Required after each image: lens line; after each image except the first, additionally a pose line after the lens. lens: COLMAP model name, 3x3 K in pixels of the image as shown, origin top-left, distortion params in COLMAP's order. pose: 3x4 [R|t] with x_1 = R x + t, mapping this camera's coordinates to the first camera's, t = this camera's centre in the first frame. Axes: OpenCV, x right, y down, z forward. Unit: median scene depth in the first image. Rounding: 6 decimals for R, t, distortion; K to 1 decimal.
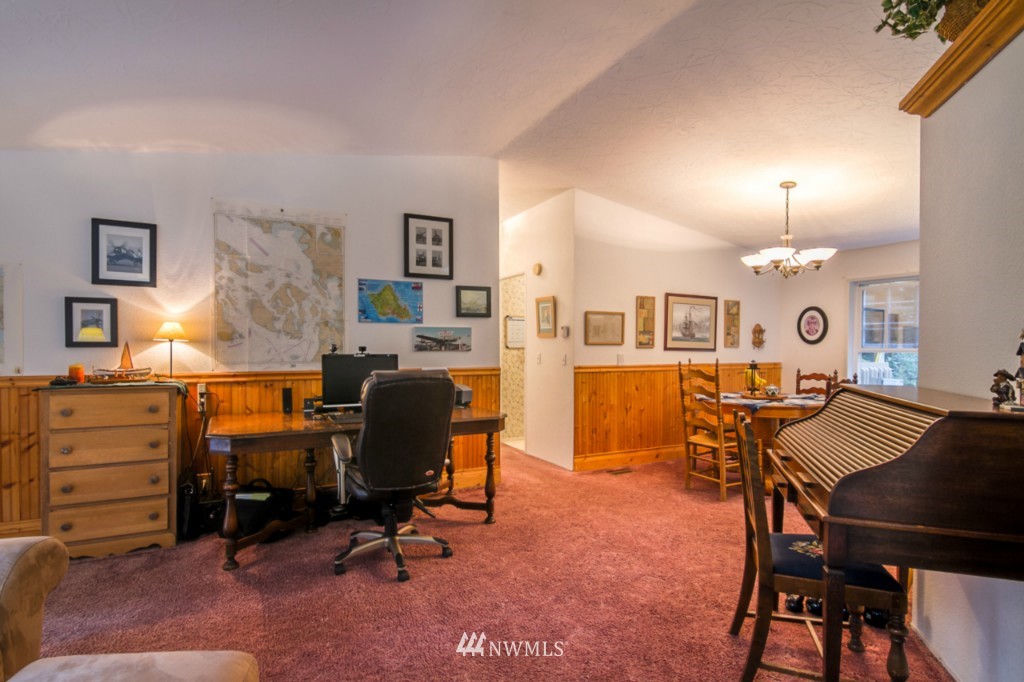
lens RADIAL K [[530.5, 0, 511.2], [0, 530.5, 345.8], [0, 0, 1]] dist [0.014485, -0.012877]
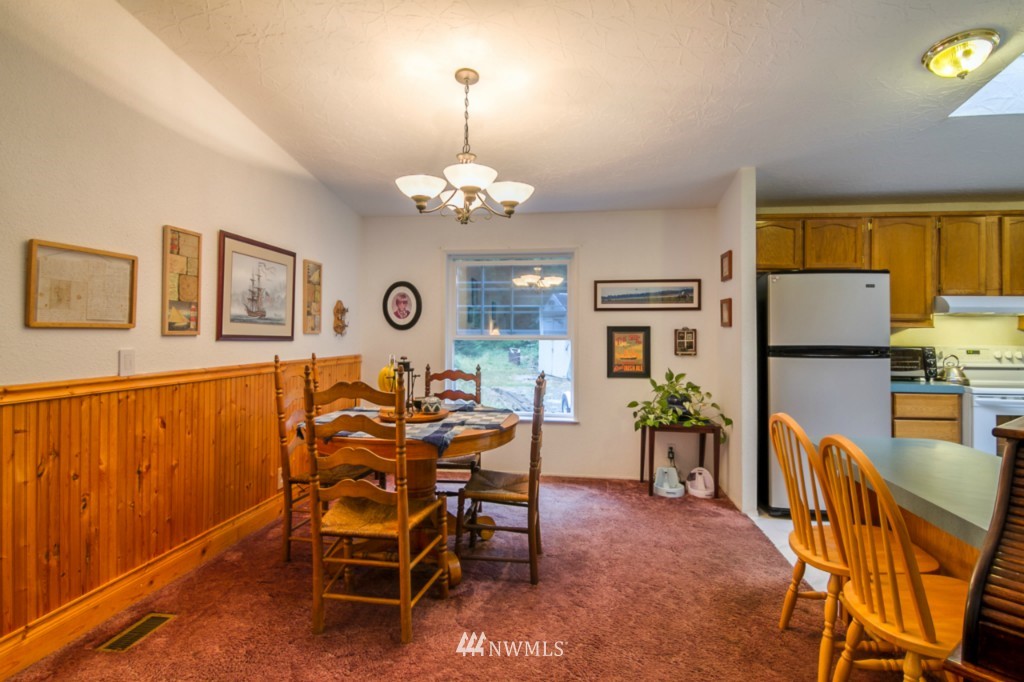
lens RADIAL K [[530.5, 0, 506.5], [0, 530.5, 327.3], [0, 0, 1]] dist [0.014485, -0.012877]
pose [[0.581221, 0.008497, 0.813701, 0.029902], [-0.001858, 0.999957, -0.009115, 0.000012], [-0.813744, 0.003786, 0.581212, 0.475985]]
